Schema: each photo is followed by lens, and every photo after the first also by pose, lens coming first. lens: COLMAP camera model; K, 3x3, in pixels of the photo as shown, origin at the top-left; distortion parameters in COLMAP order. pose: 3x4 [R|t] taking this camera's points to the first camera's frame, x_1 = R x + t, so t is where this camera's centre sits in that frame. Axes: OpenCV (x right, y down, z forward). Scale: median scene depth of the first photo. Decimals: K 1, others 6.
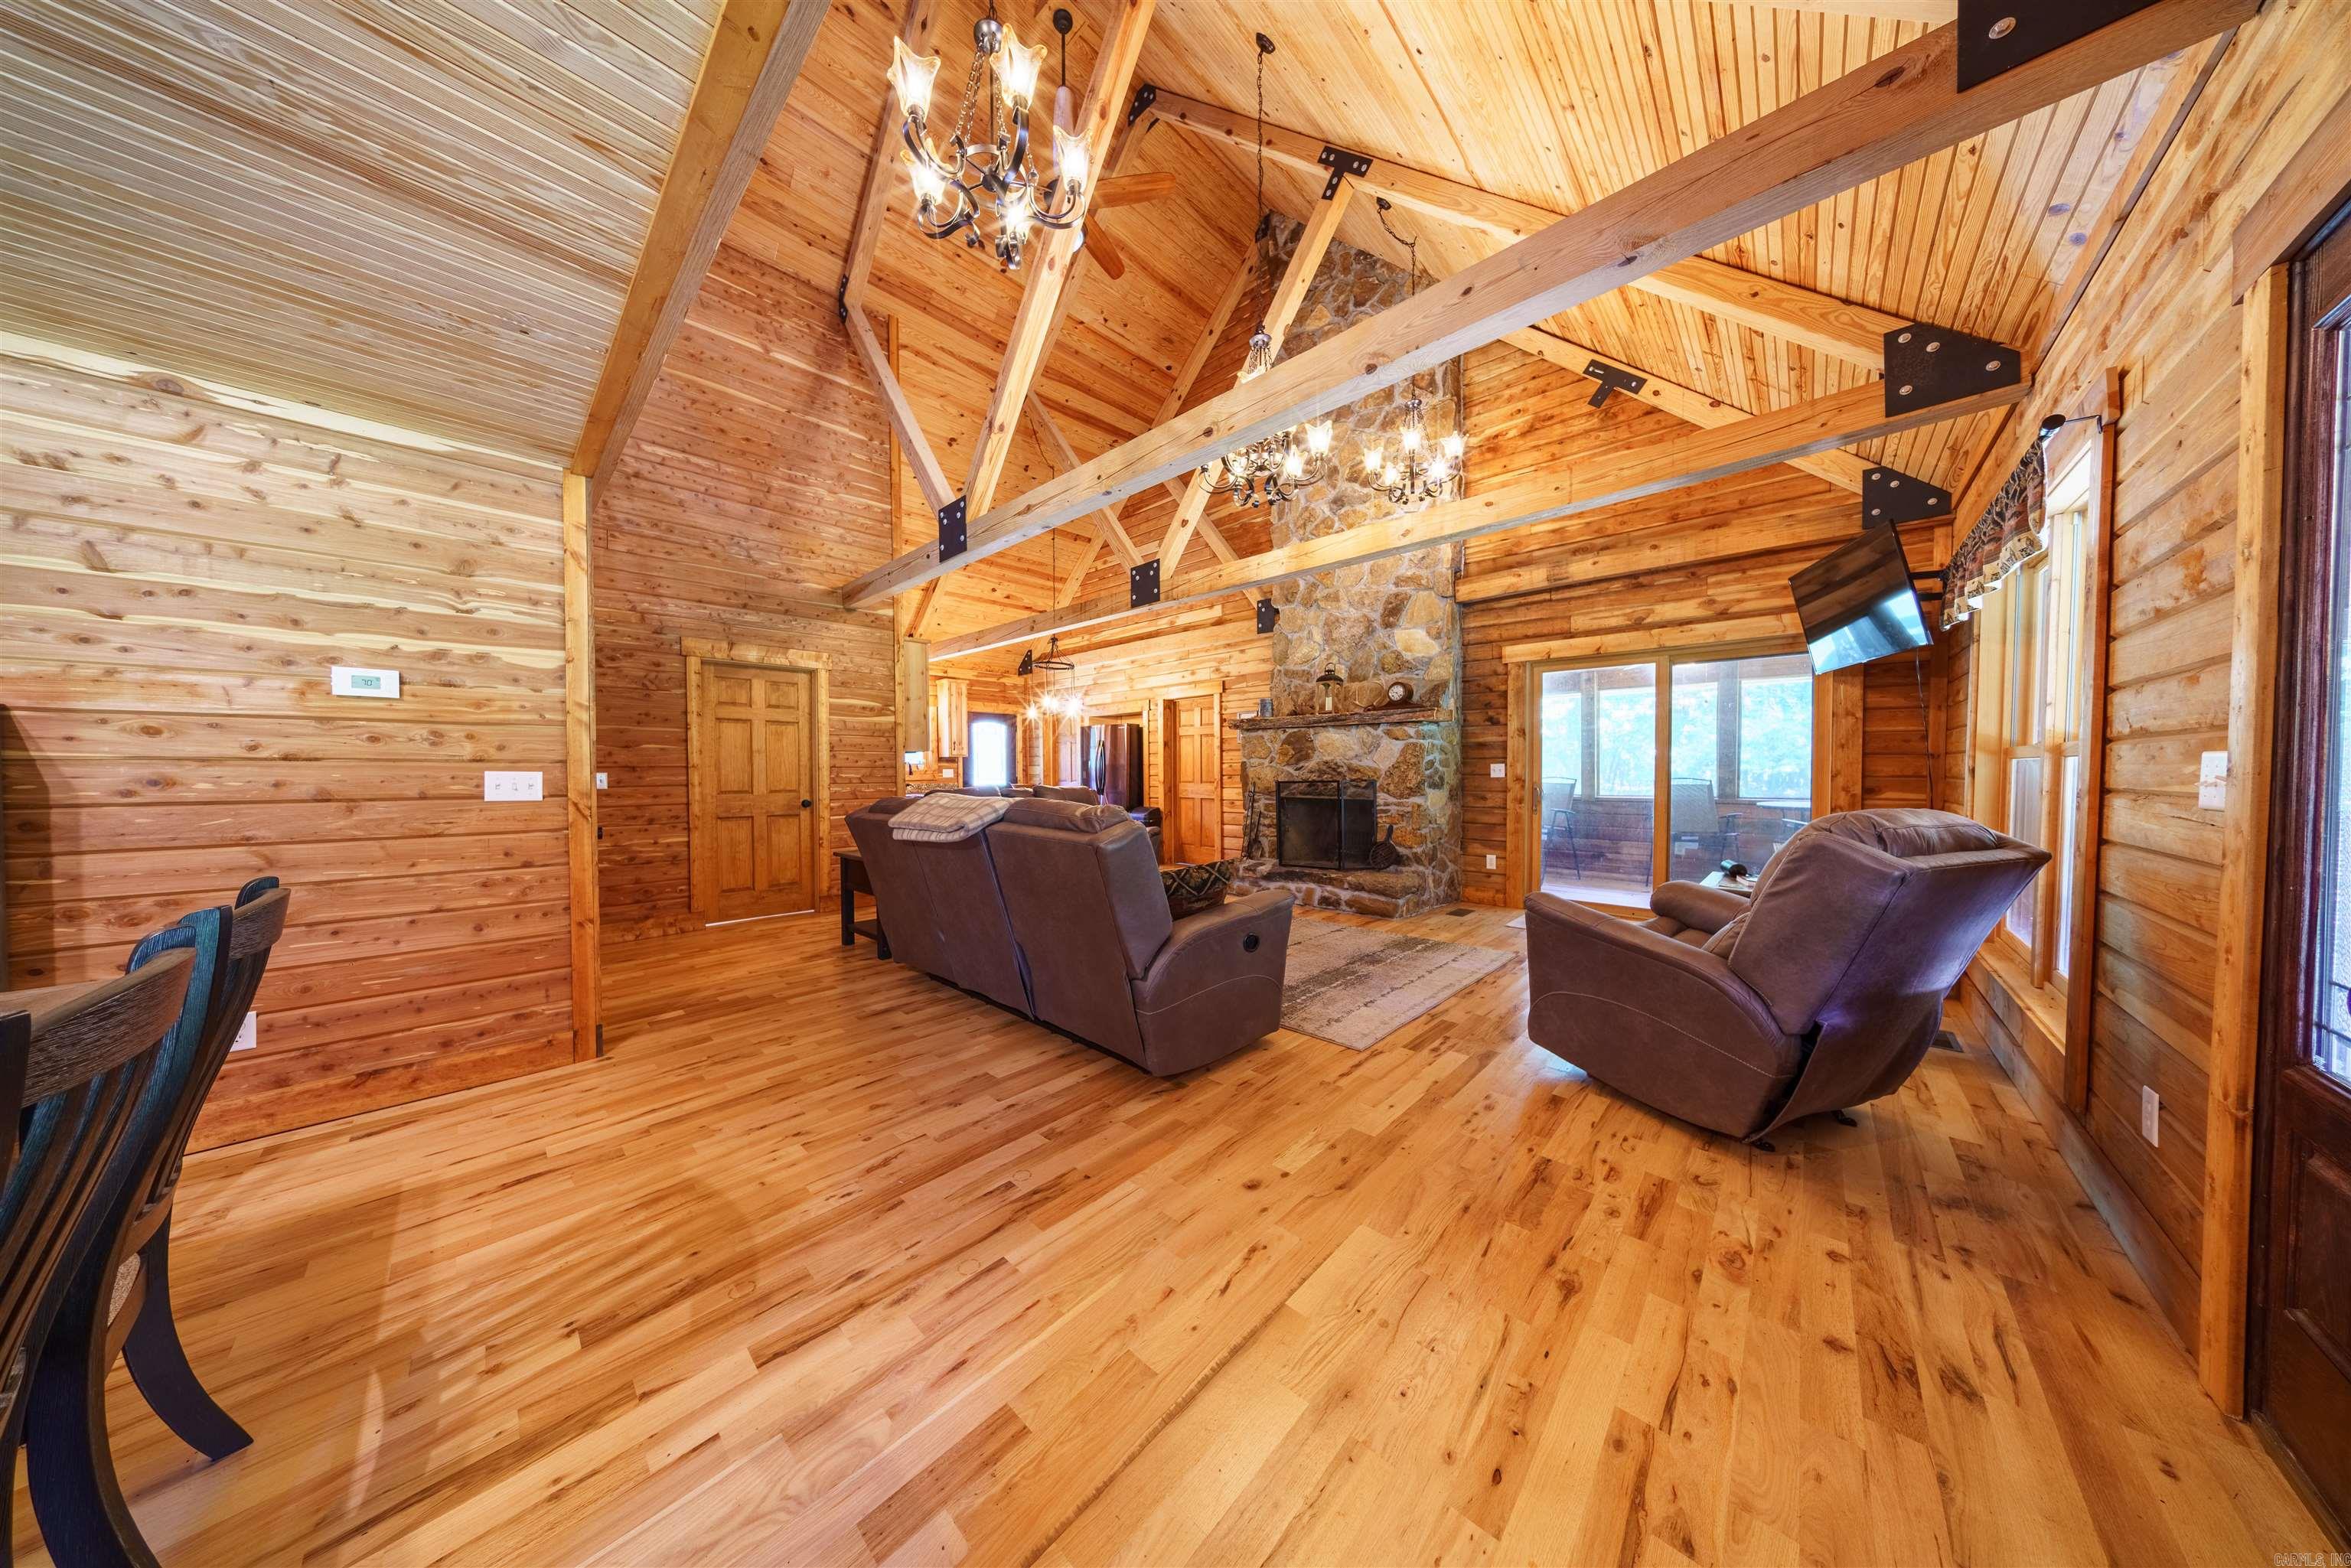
lens RADIAL K [[672.5, 0, 1169.9], [0, 672.5, 783.9], [0, 0, 1]] dist [-0.008346, 0.001417]
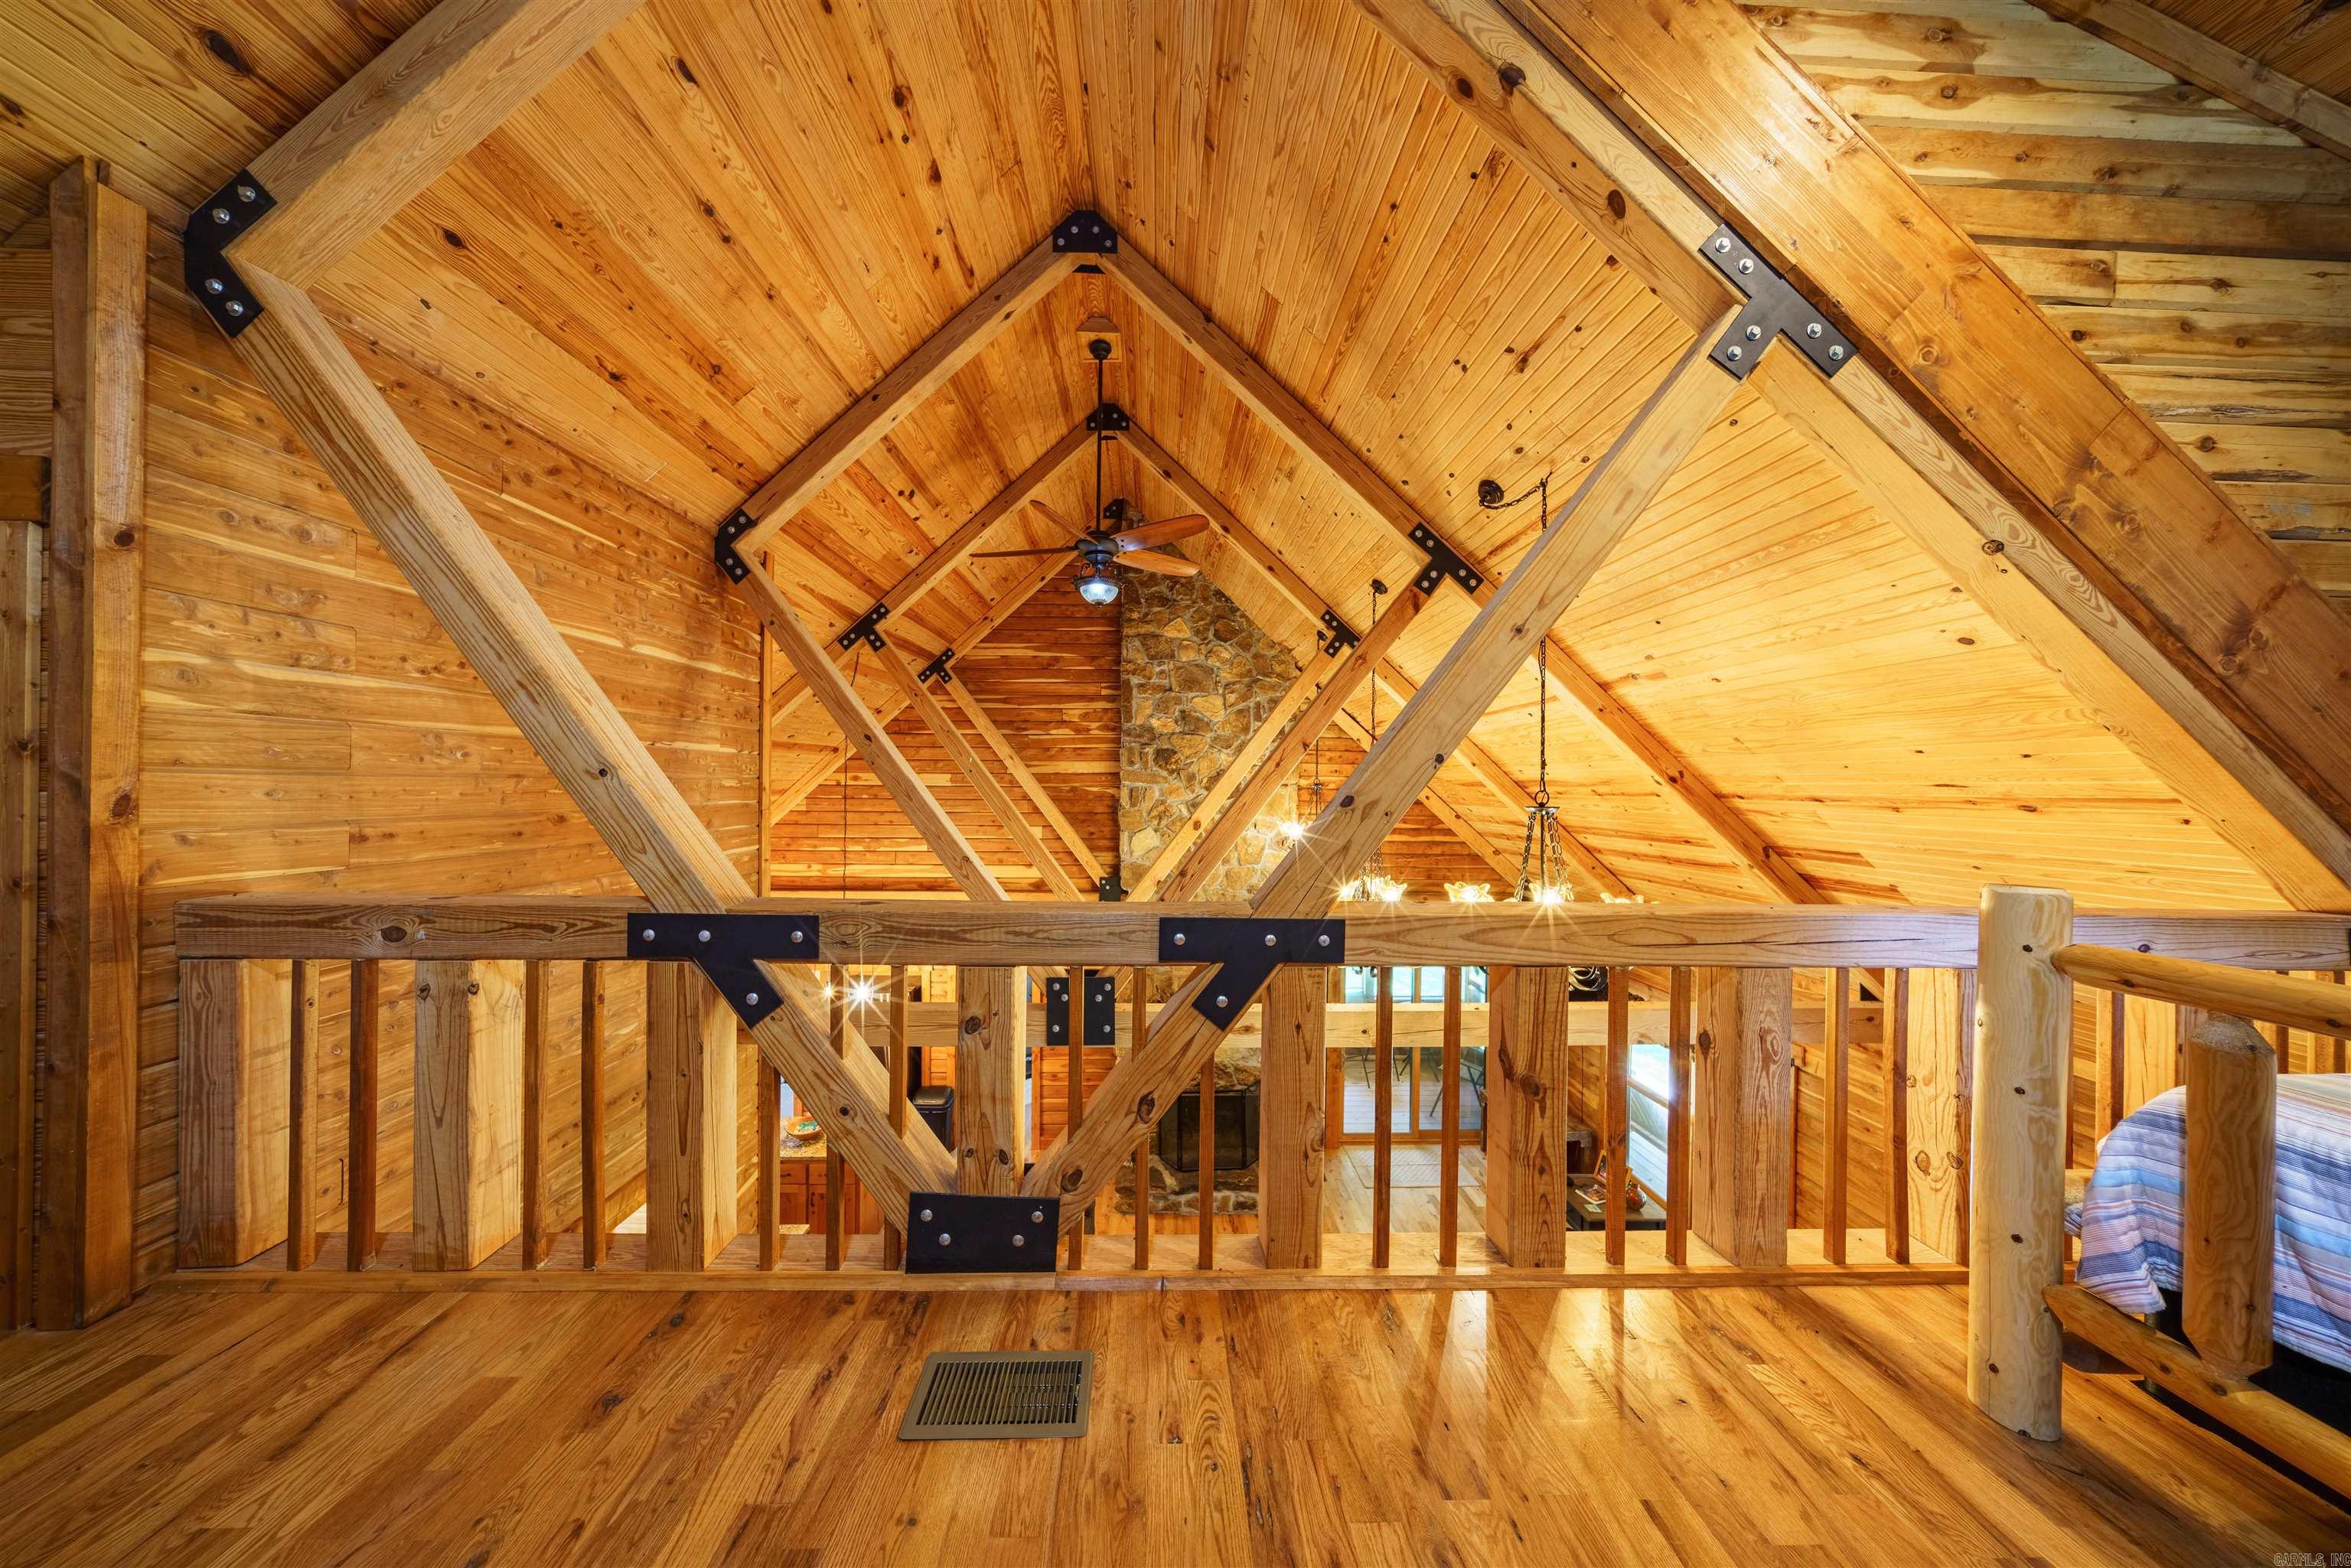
lens RADIAL K [[677.1, 0, 1166.5], [0, 677.1, 784.7], [0, 0, 1]] dist [-0.017396, 0.000009]
pose [[0.710707, 0.013282, 0.703363, -1.361826], [0.000782, 0.999806, -0.019670, -1.051149], [-0.703488, 0.014529, 0.710559, 0.600983]]
